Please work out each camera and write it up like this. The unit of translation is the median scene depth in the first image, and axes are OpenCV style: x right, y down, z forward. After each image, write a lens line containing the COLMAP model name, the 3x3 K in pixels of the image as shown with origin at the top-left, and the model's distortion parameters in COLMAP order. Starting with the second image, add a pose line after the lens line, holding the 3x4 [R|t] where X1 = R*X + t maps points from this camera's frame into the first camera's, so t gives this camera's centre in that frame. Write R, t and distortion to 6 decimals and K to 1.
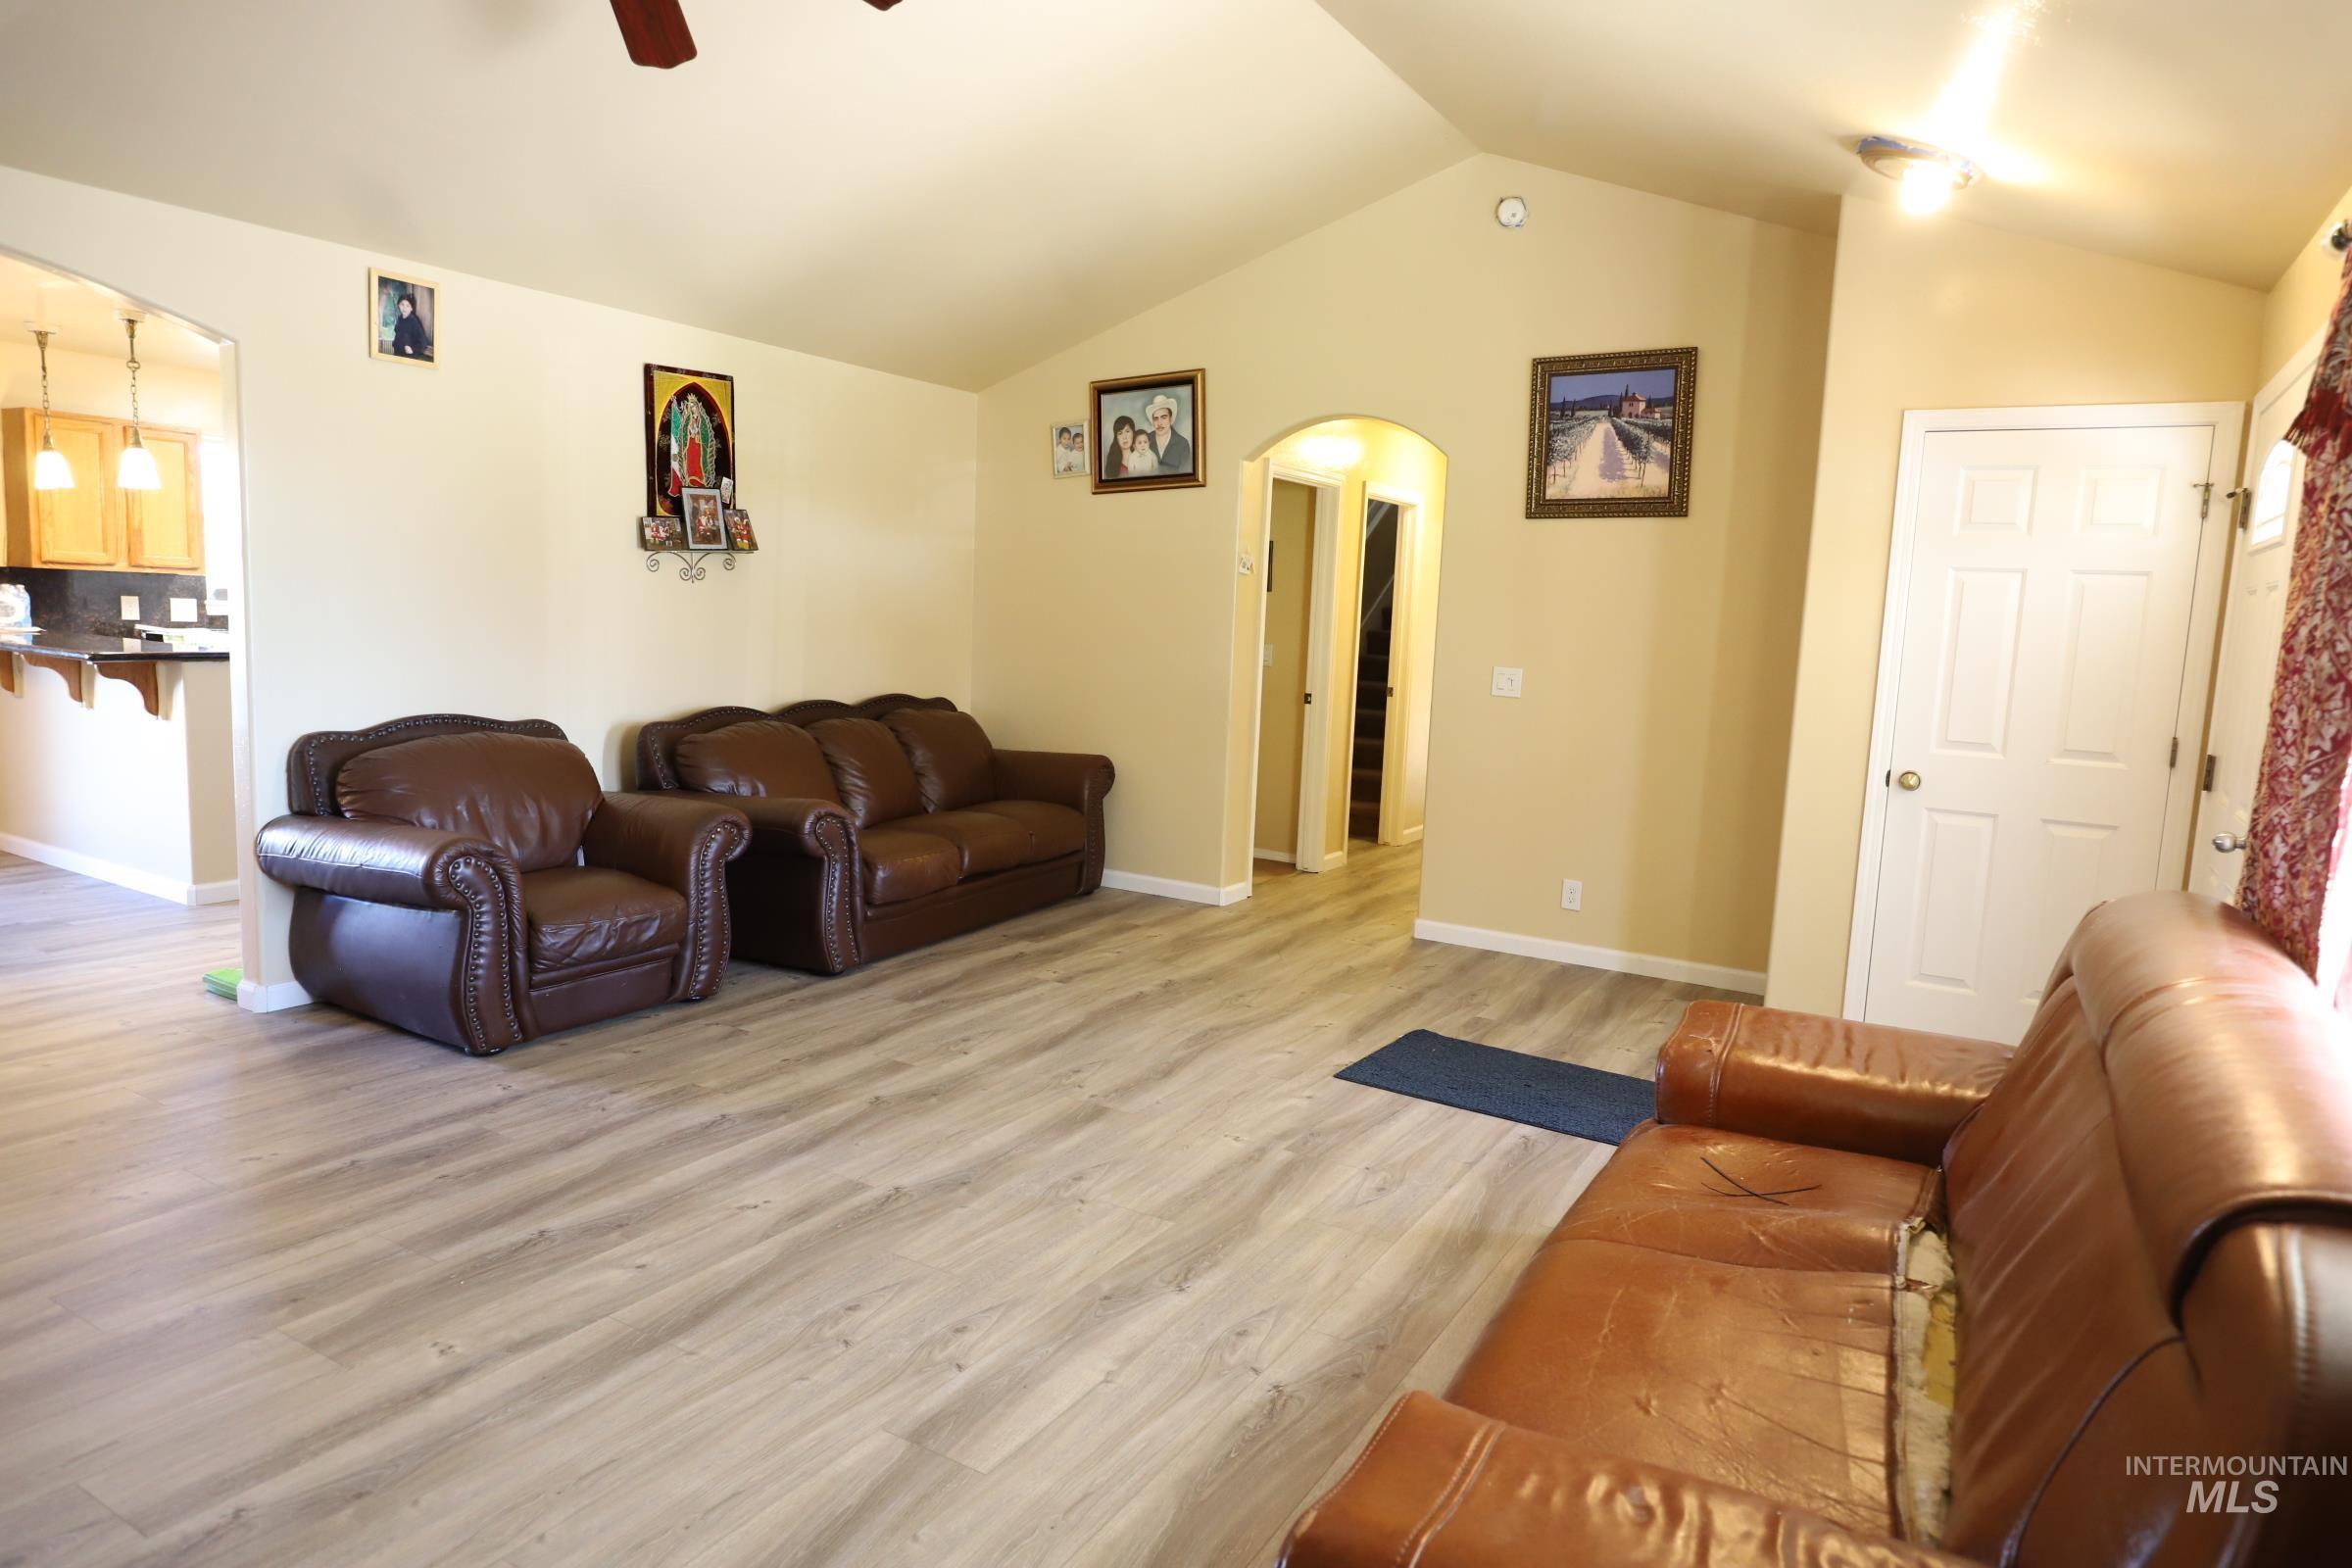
lens RADIAL K [[1412.0, 0, 1187.3], [0, 1412.0, 781.7], [0, 0, 1]] dist [-0.007041, 0.001305]
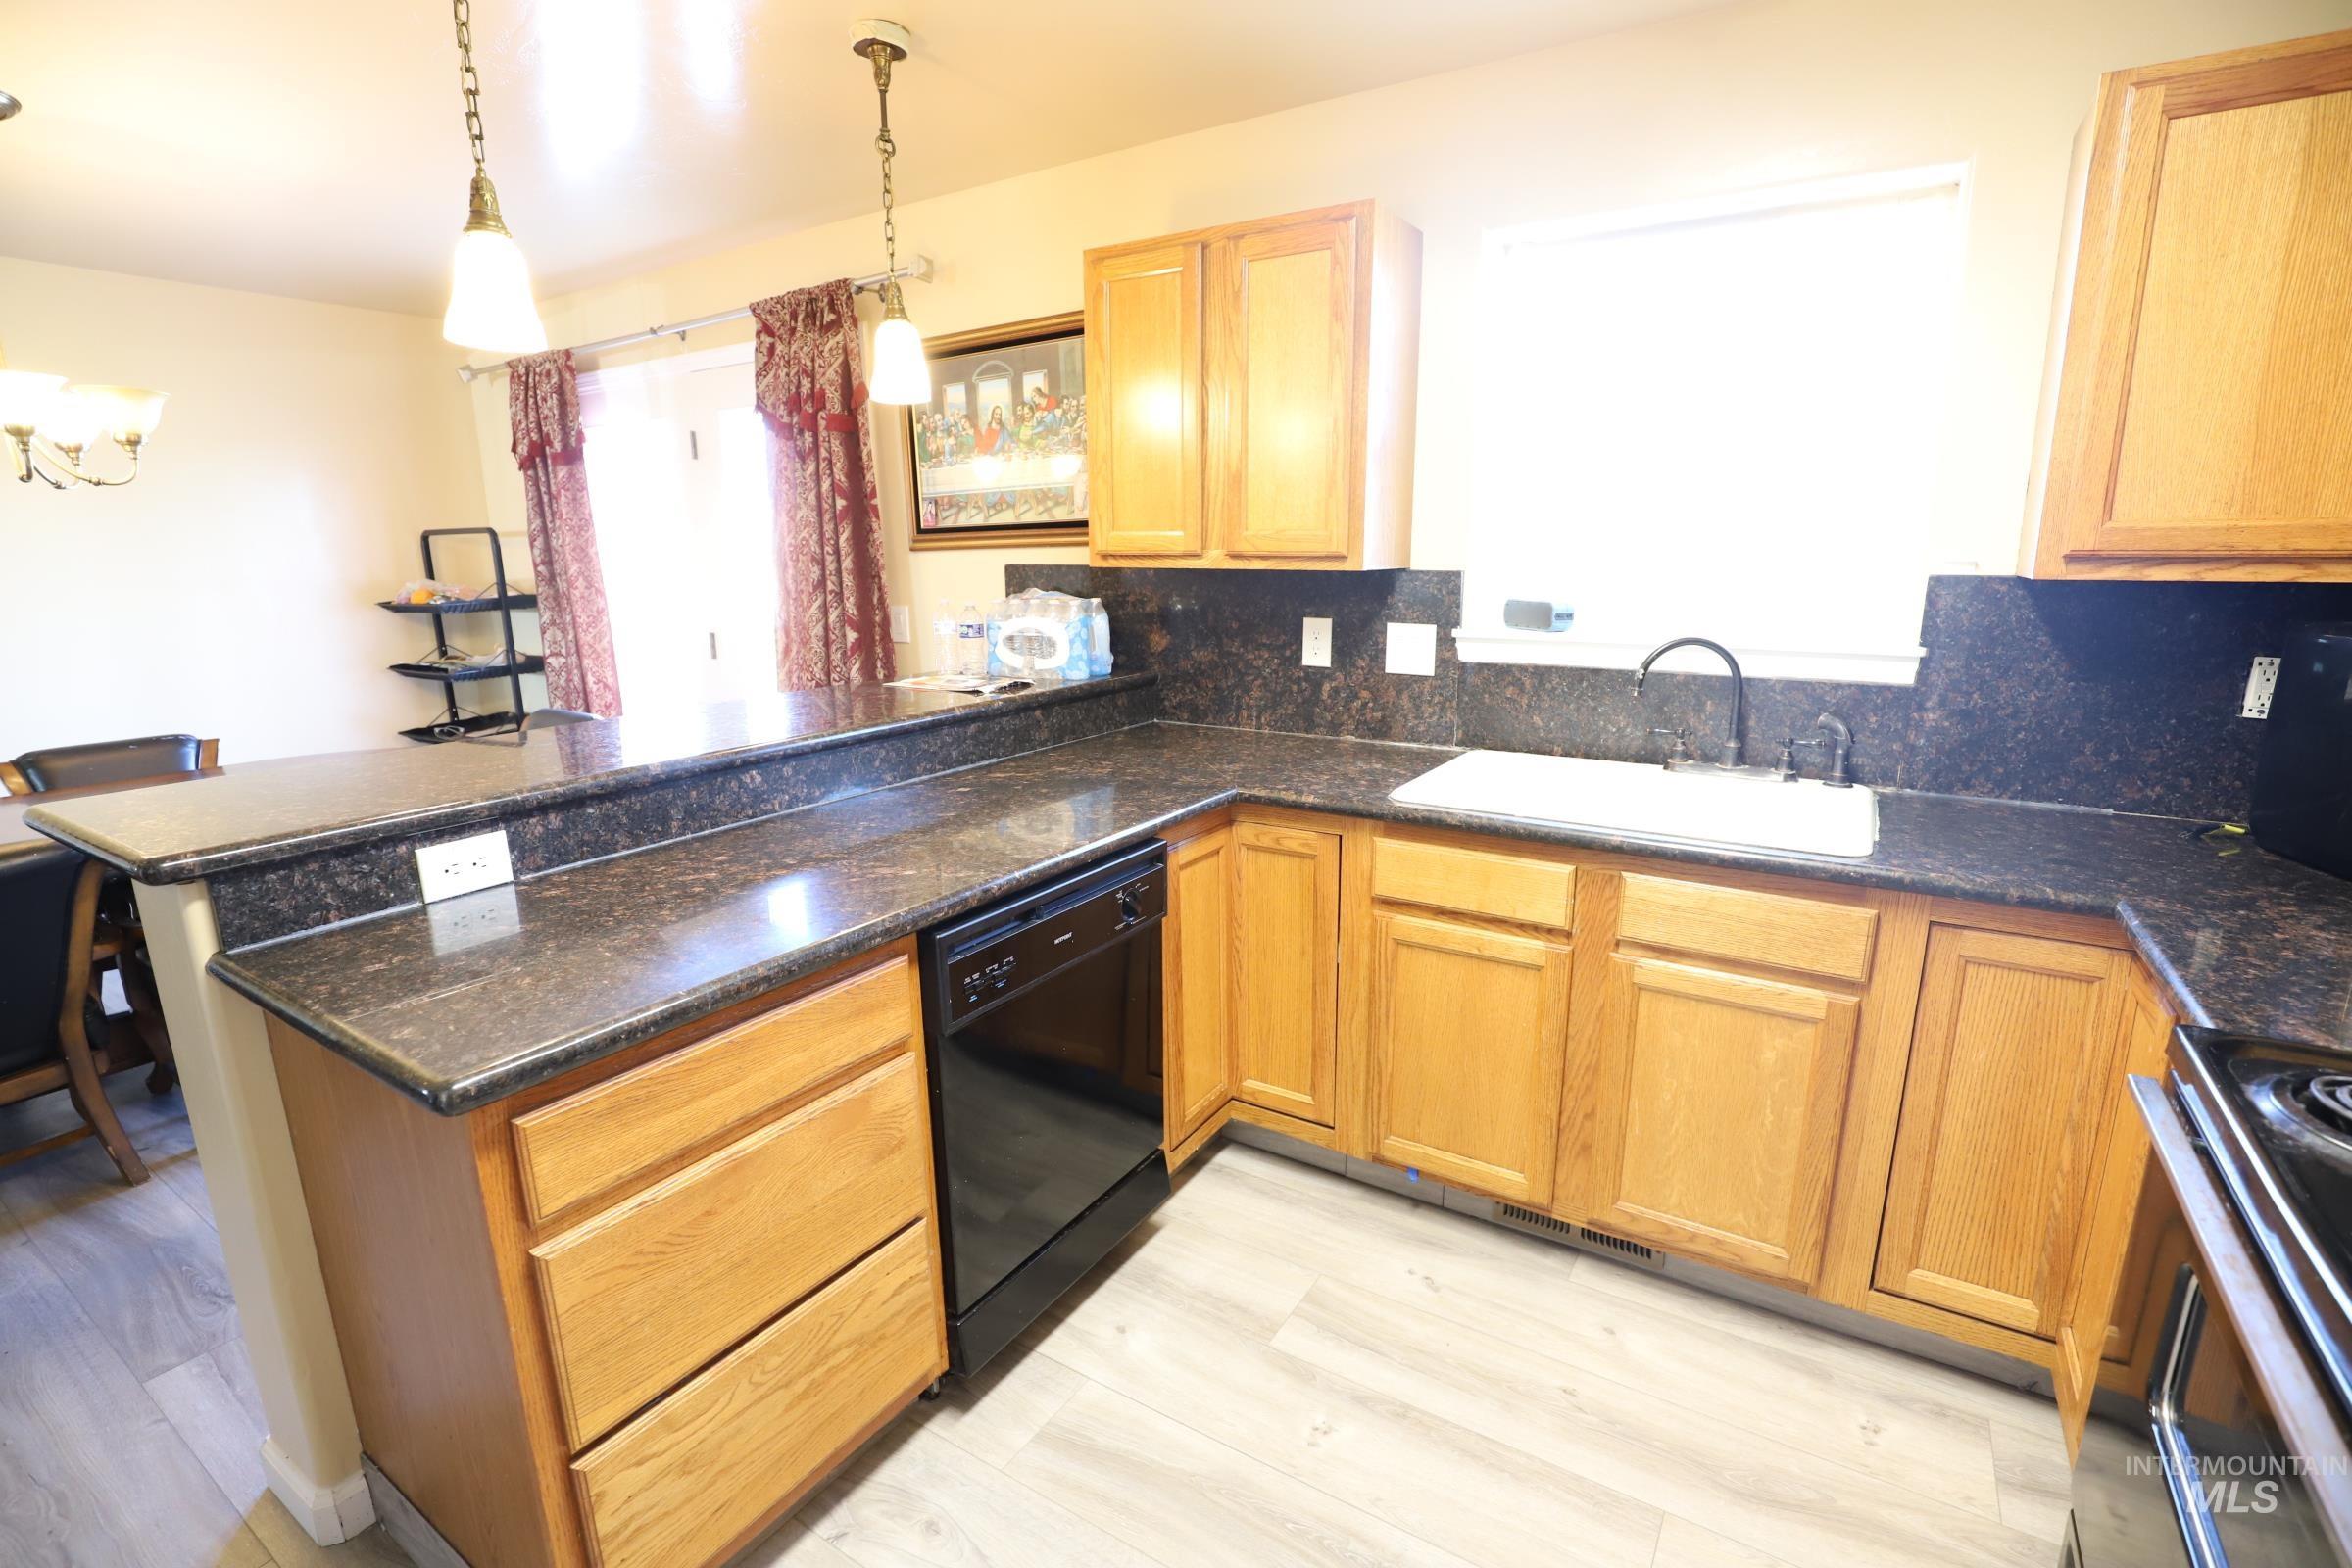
lens RADIAL K [[1072.8, 0, 1185.7], [0, 1072.8, 791.9], [0, 0, 1]] dist [-0.034927, 0.004520]
pose [[-0.034117, 0.179939, -0.983086, -0.555962], [-0.118396, 0.976004, 0.182752, -0.201968], [0.992380, 0.122629, -0.011994, 1.439490]]
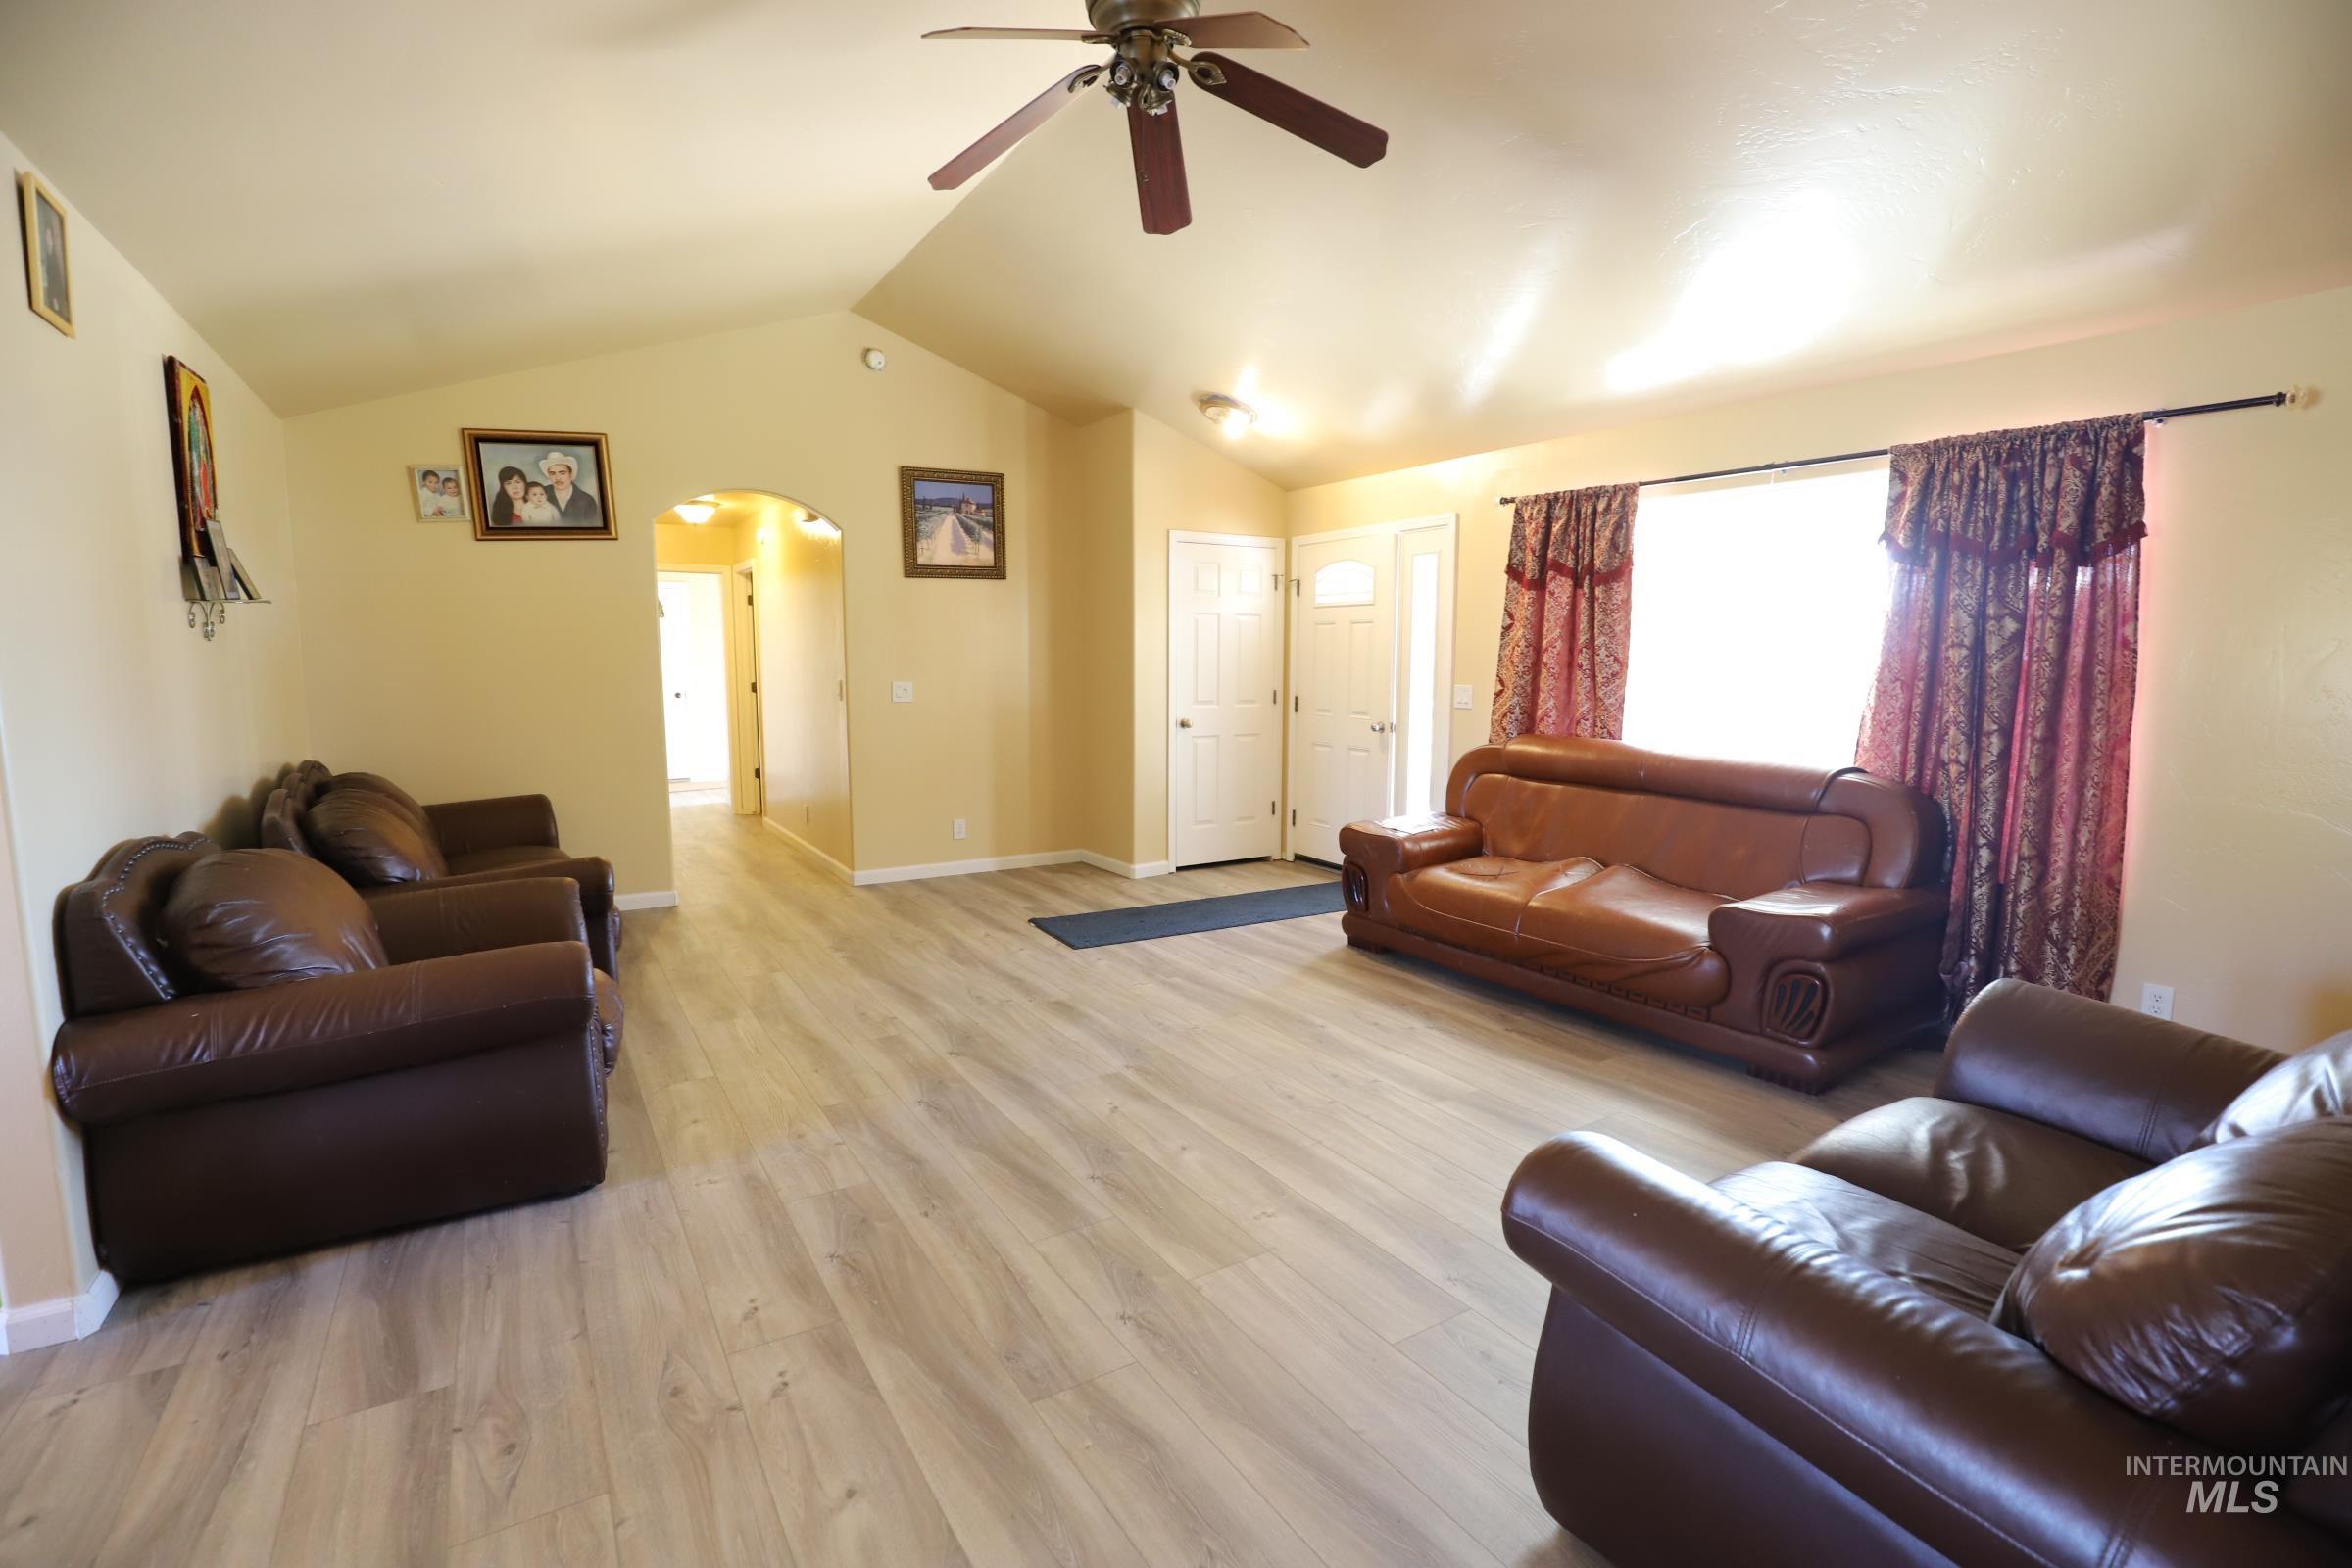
lens RADIAL K [[1075.9, 0, 1183.4], [0, 1075.9, 782.7], [0, 0, 1]] dist [-0.039254, 0.008536]
pose [[0.457128, -0.144724, 0.877547, -0.721446], [0.126733, 0.987203, 0.096791, -0.057545], [-0.880326, 0.066968, 0.469619, 0.291584]]
